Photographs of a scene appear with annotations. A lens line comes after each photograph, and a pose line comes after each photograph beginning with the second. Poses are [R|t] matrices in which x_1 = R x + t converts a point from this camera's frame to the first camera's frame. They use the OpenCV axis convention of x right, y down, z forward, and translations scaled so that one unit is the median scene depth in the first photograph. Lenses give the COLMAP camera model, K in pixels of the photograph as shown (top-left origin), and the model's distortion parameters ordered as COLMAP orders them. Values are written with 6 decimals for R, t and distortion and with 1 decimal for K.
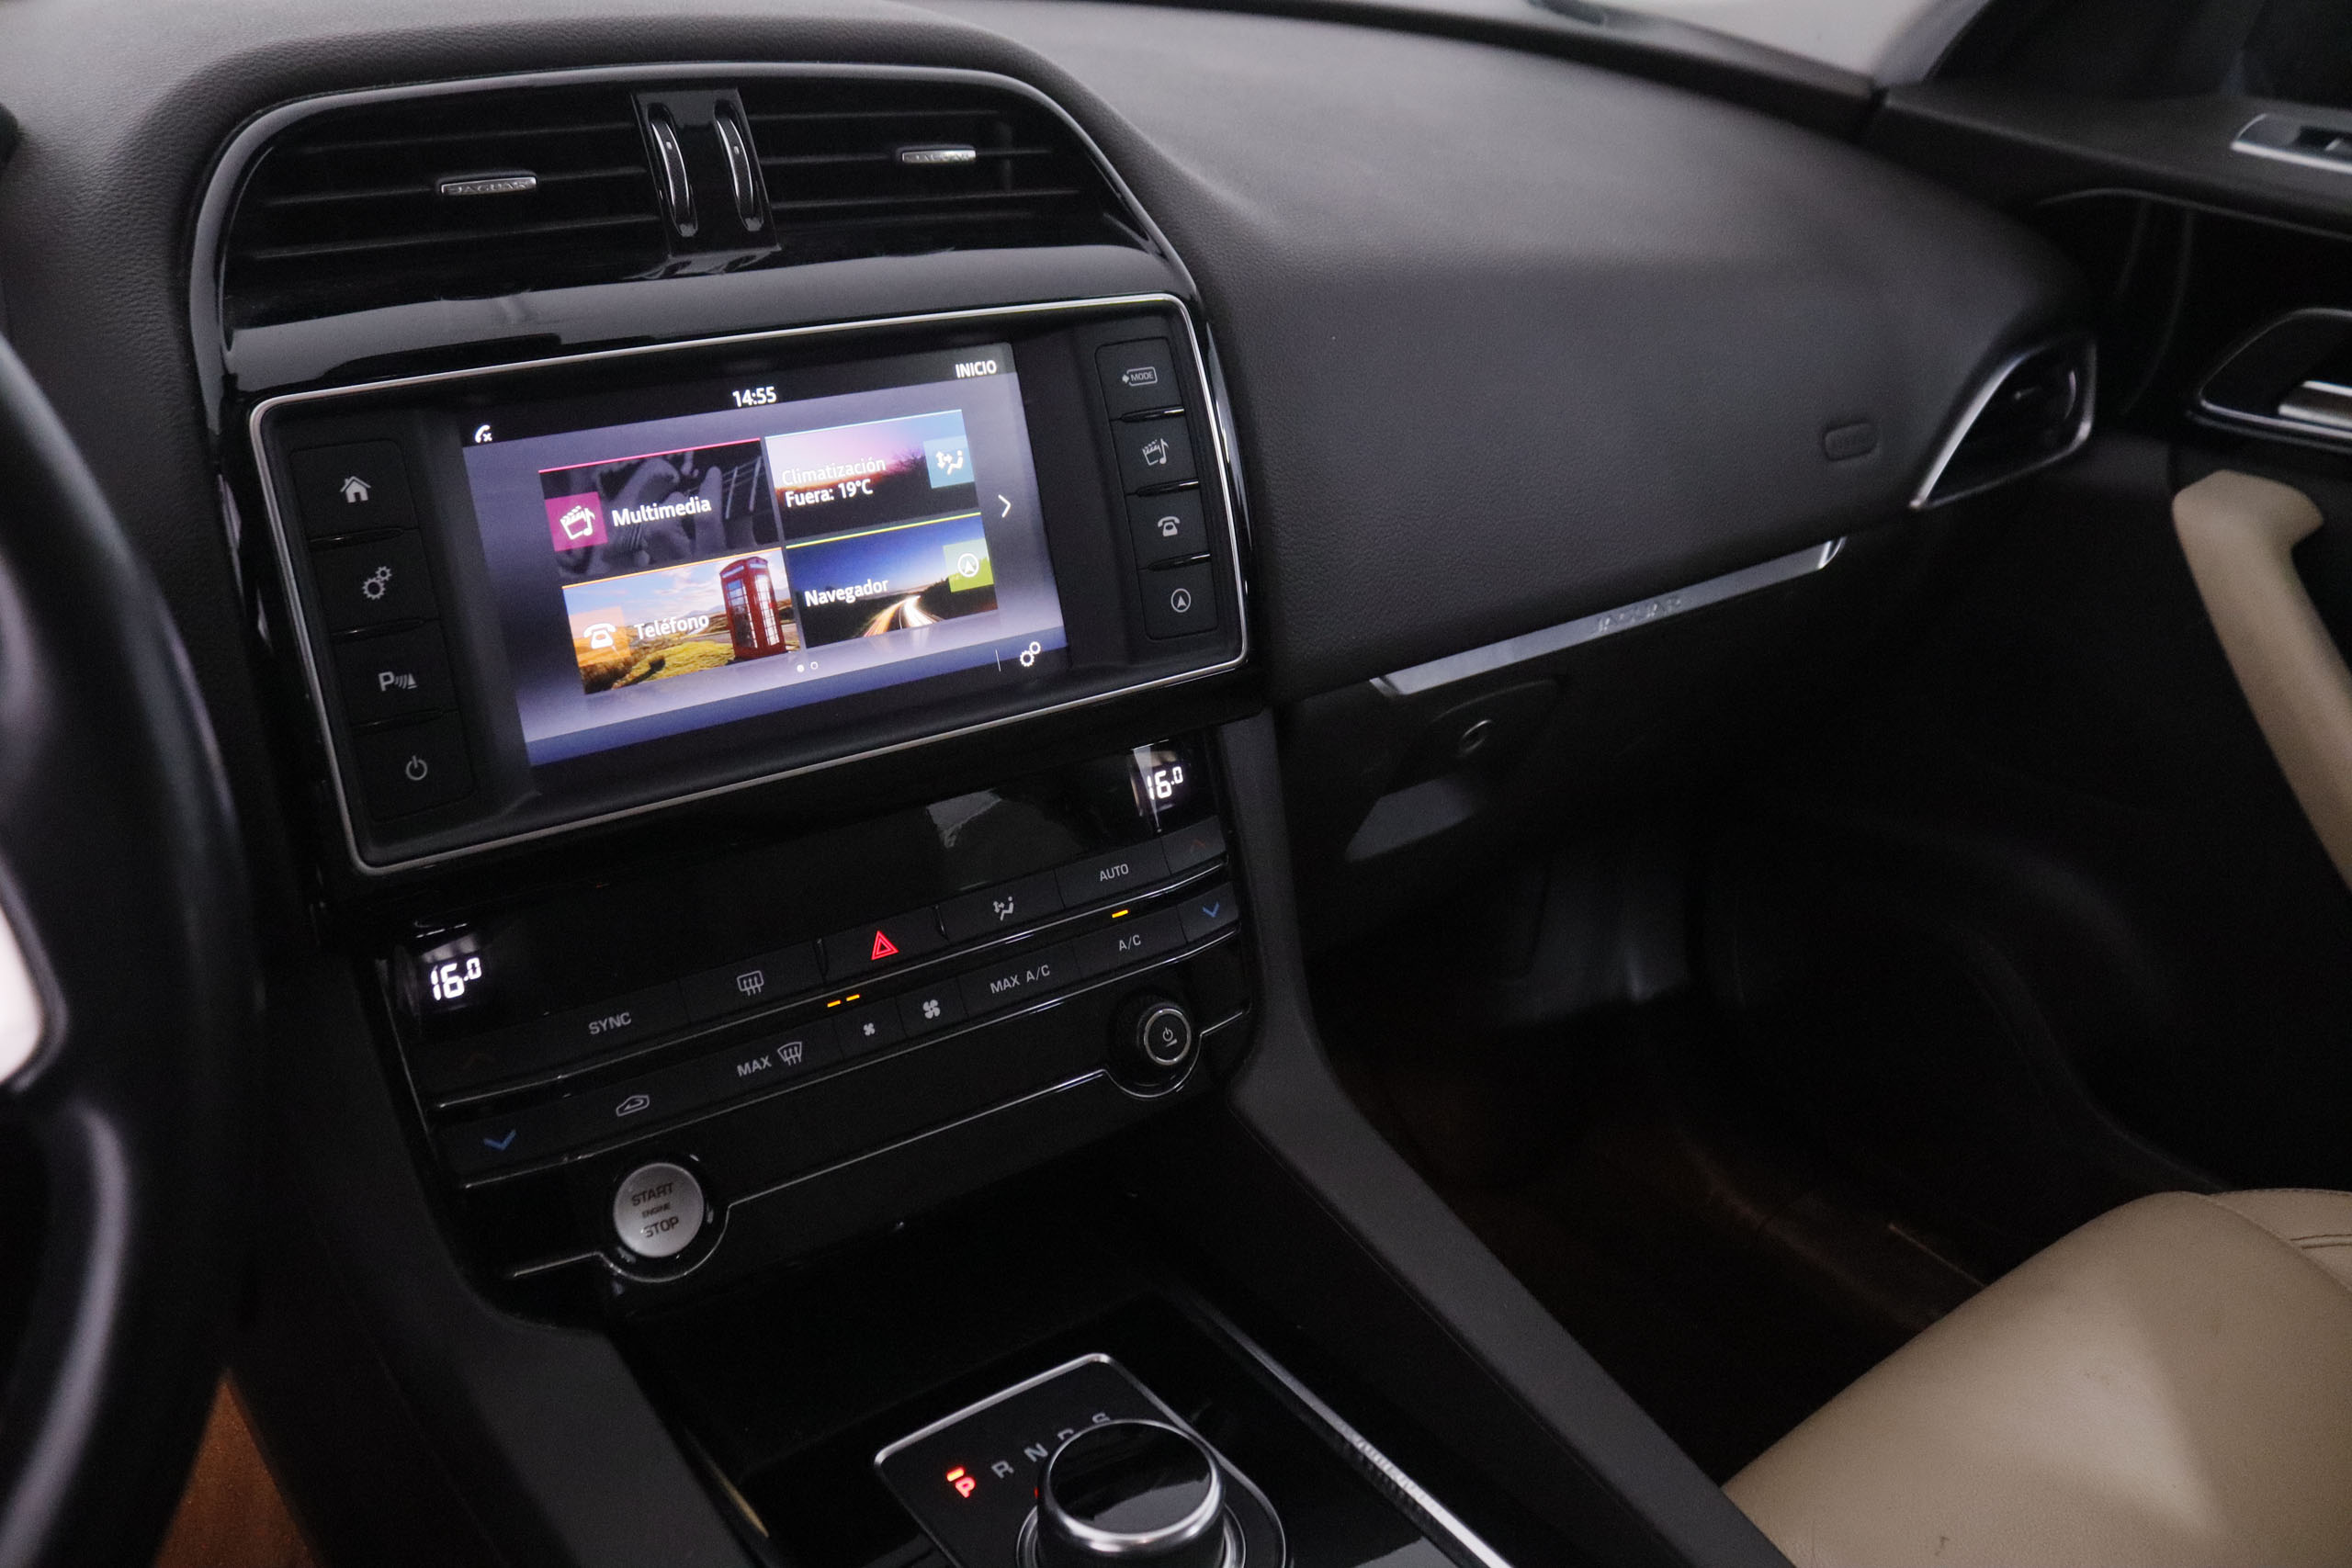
lens RADIAL K [[1886.4, 0, 1171.5], [0, 1886.4, 758.9], [0, 0, 1]] dist [-0.141710, 0.047476]
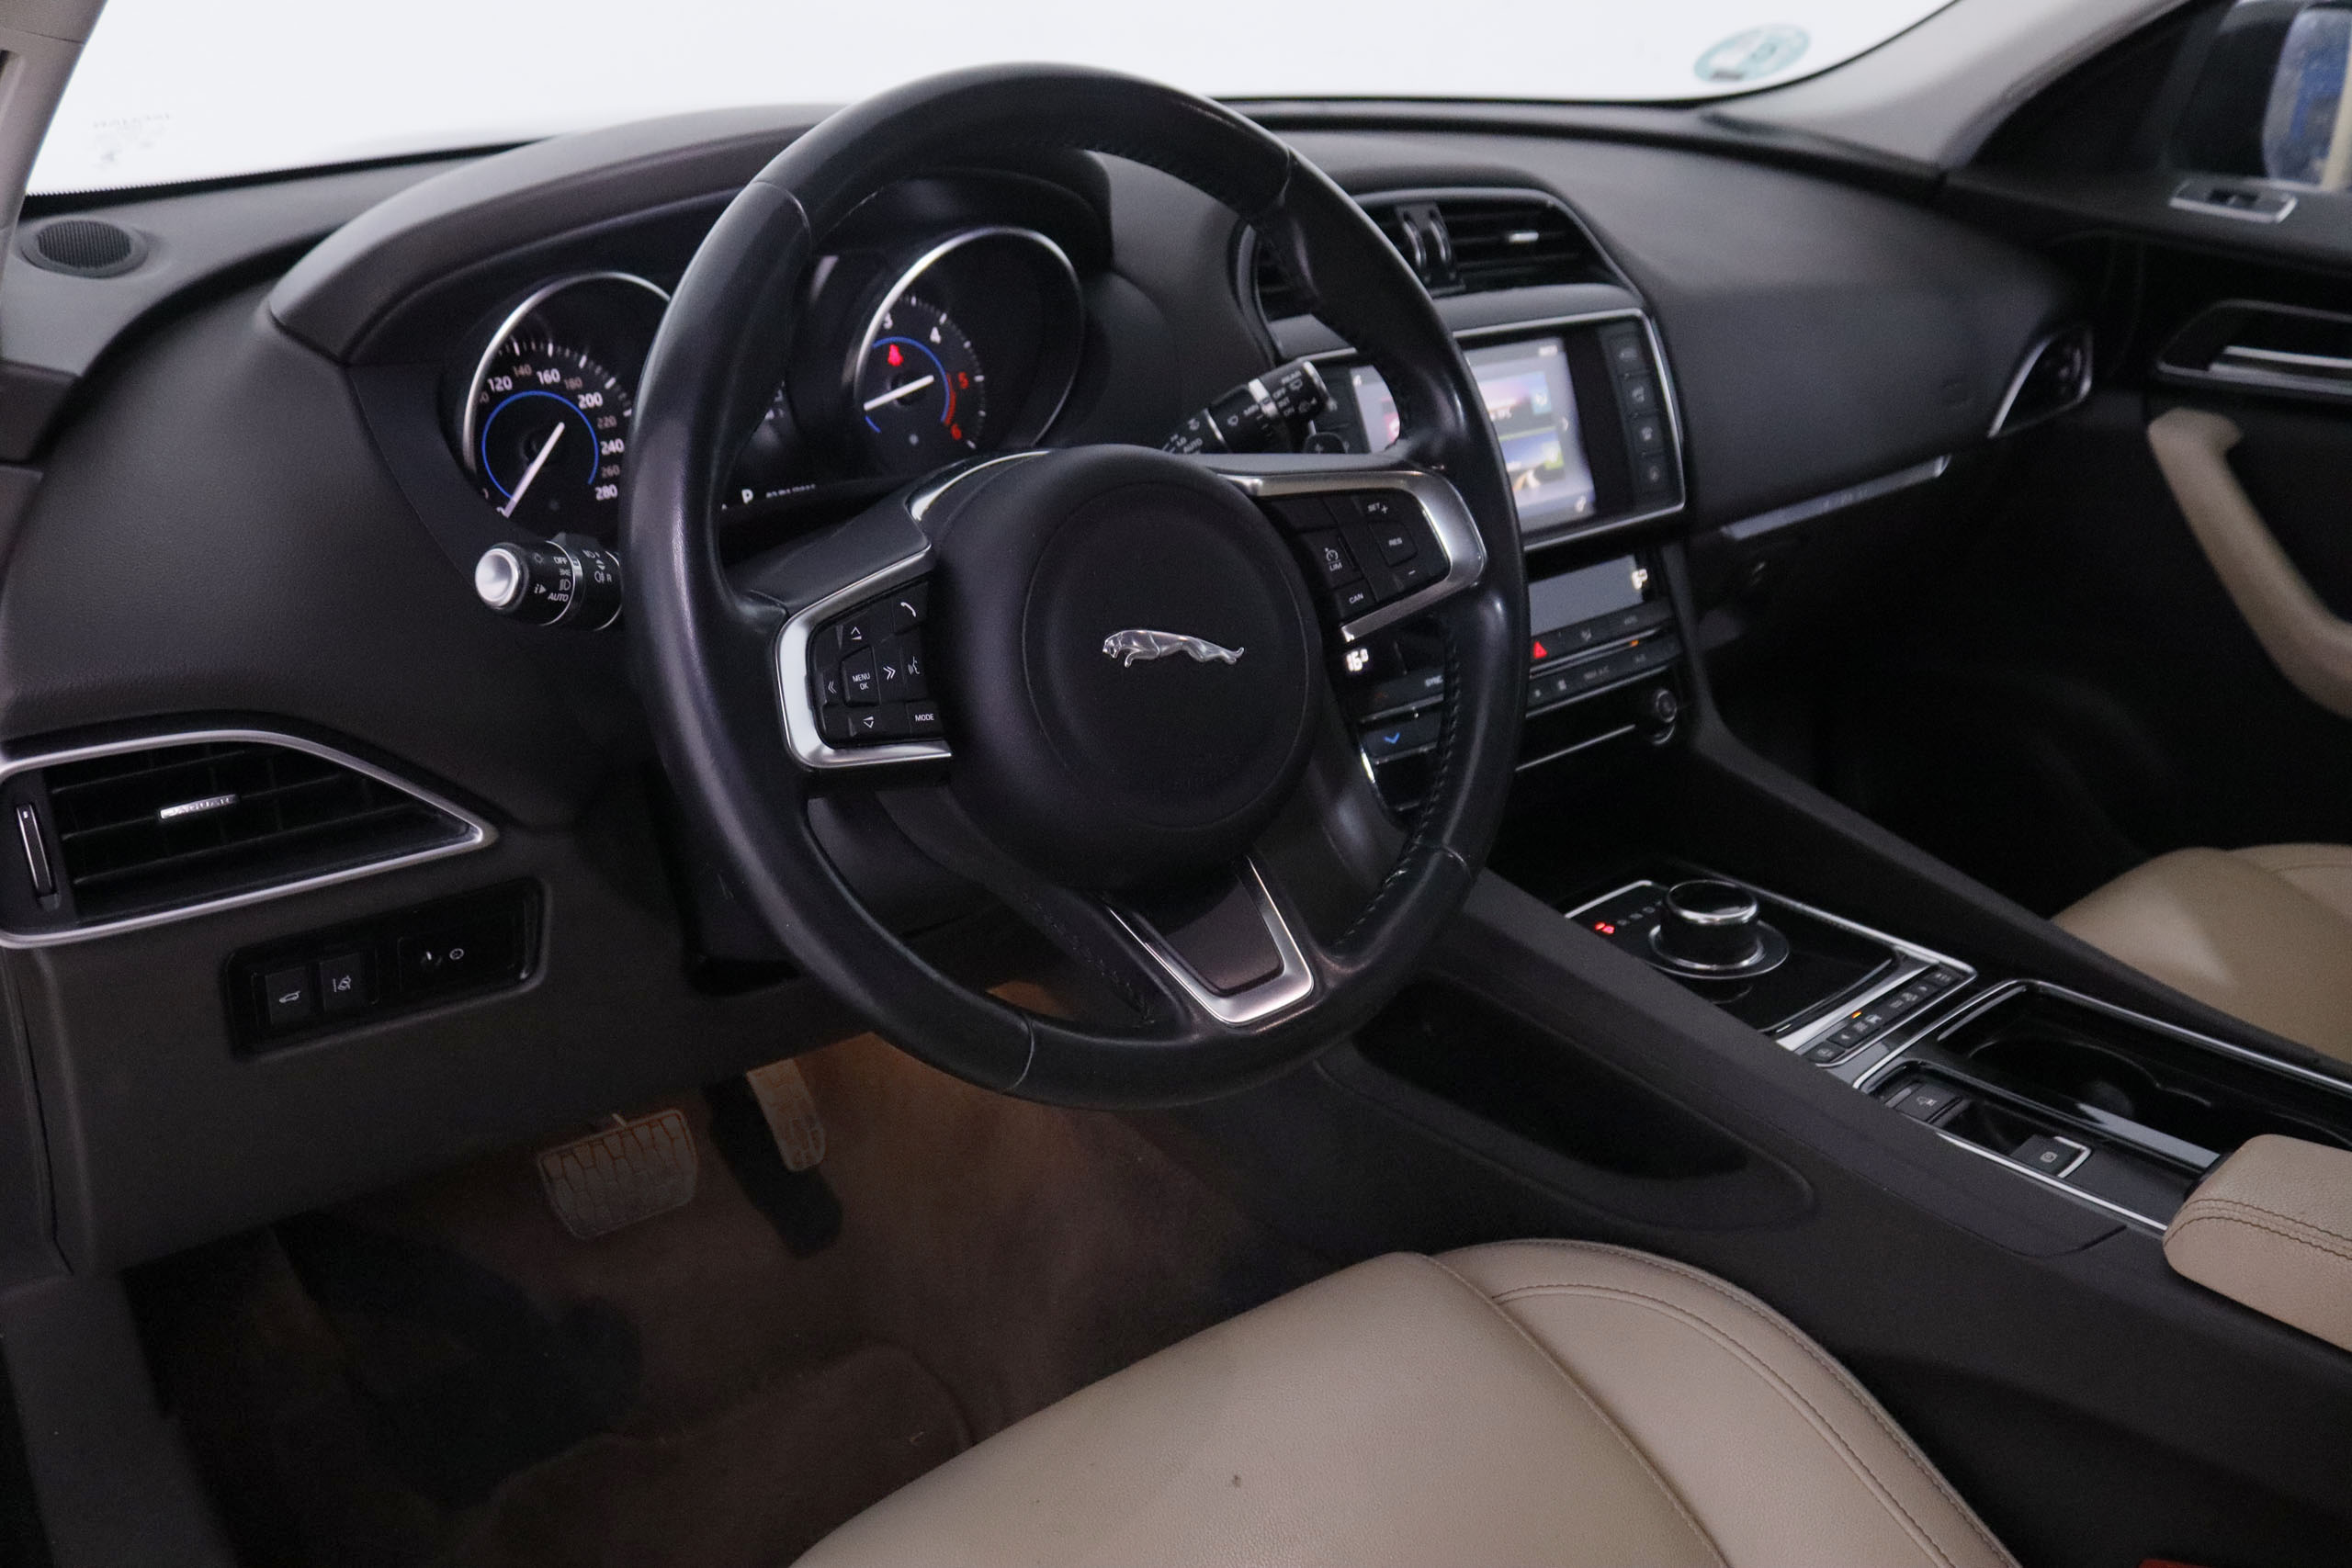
lens RADIAL K [[1886.4, 0, 1201.7], [0, 1886.4, 721.2], [0, 0, 1]] dist [-0.141710, 0.047476]
pose [[0.997829, -0.043640, 0.049324, -0.539660], [0.045817, 0.997984, -0.043910, 0.218119], [-0.047308, 0.046075, 0.997817, -0.795751]]
